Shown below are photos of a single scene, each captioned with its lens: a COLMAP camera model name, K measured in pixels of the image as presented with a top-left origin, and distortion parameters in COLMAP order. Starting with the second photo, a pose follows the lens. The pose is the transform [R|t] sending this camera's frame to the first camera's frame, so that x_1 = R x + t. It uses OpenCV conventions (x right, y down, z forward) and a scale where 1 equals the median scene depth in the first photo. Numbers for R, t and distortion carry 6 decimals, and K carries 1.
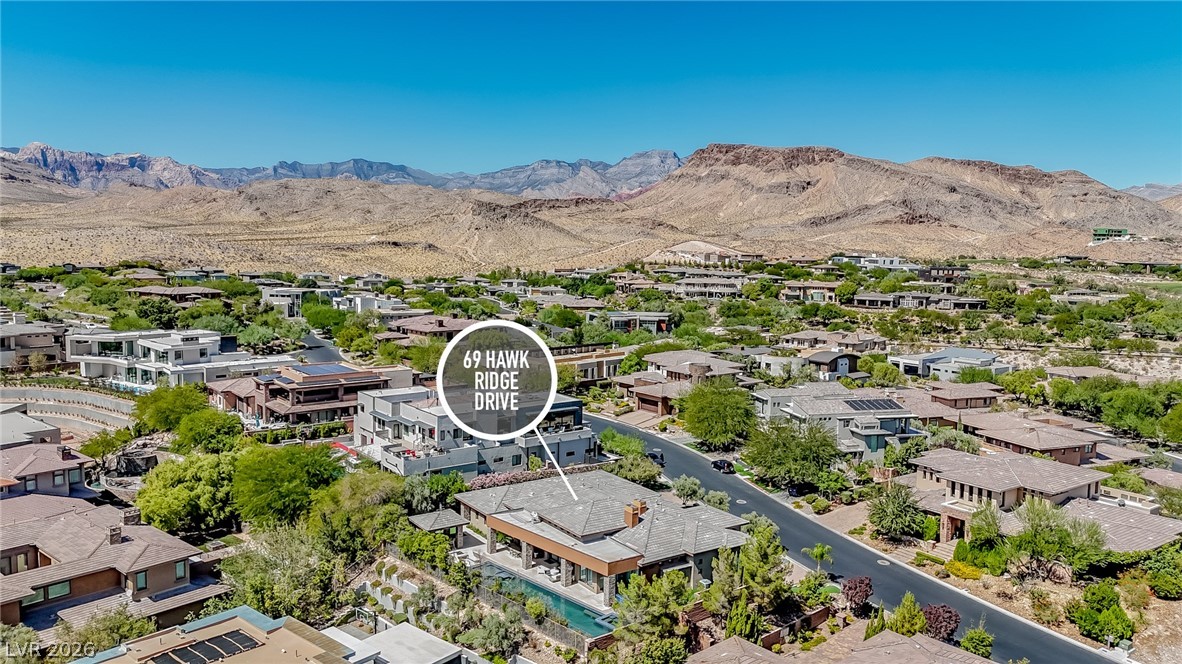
lens RADIAL K [[866.9, 0, 589.4], [0, 866.9, 336.4], [0, 0, 1]] dist [0.058441, -0.044470]
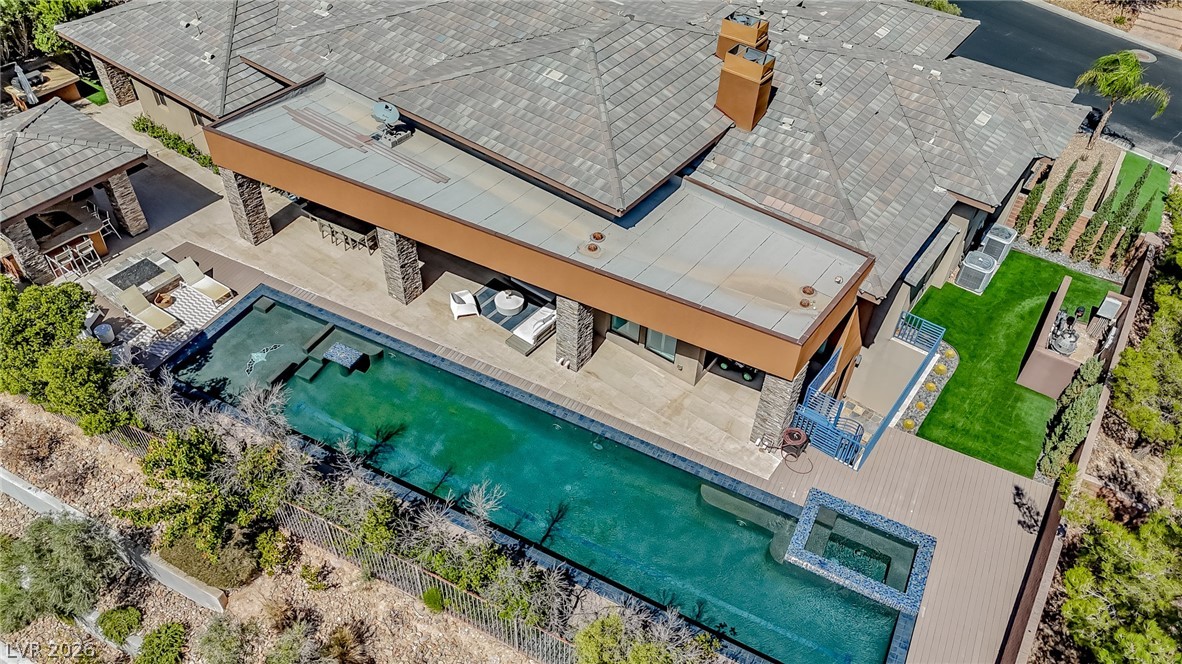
lens RADIAL K [[866.9, 0, 592.0], [0, 866.9, 335.5], [0, 0, 1]] dist [0.058441, -0.044470]
pose [[0.943510, -0.224220, 0.243954, -0.091444], [0.022009, 0.777043, 0.629063, 0.088013], [-0.330611, -0.588158, 0.738083, 0.770541]]
